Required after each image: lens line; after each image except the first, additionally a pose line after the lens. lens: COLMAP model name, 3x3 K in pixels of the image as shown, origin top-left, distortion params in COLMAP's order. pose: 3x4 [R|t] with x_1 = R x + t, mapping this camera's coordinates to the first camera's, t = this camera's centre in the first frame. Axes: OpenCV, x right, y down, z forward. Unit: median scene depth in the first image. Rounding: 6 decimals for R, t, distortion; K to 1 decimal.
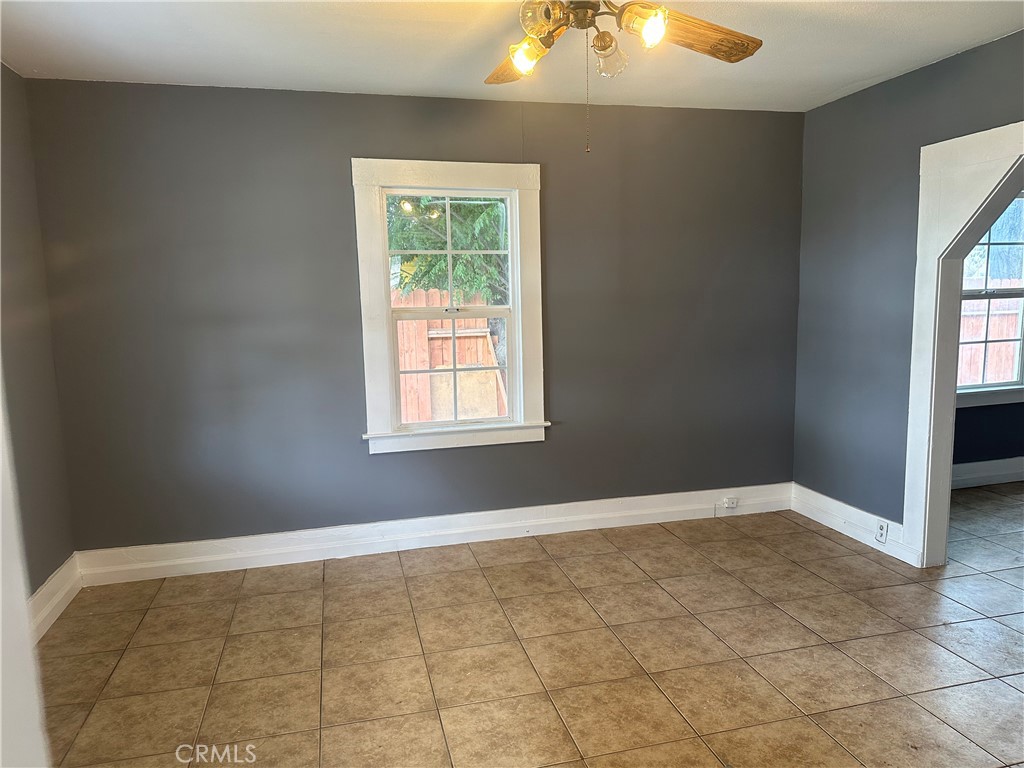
lens RADIAL K [[711.6, 0, 512.0], [0, 711.6, 384.0], [0, 0, 1]] dist [0.065787, -0.139010]
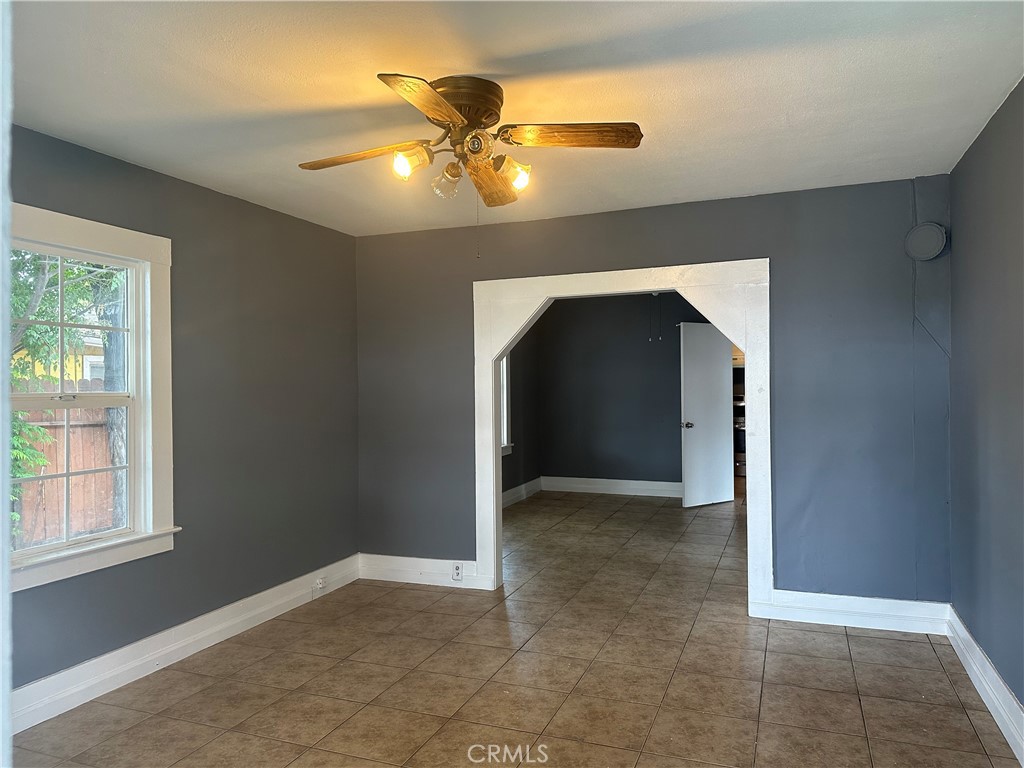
lens RADIAL K [[729.1, 0, 512.0], [0, 729.1, 384.0], [0, 0, 1]] dist [0.069498, -0.102873]
pose [[0.591775, 0.005221, 0.806086, -0.470825], [0.110992, 0.989927, -0.087895, 0.005772], [-0.798426, 0.141483, 0.585234, 0.137113]]
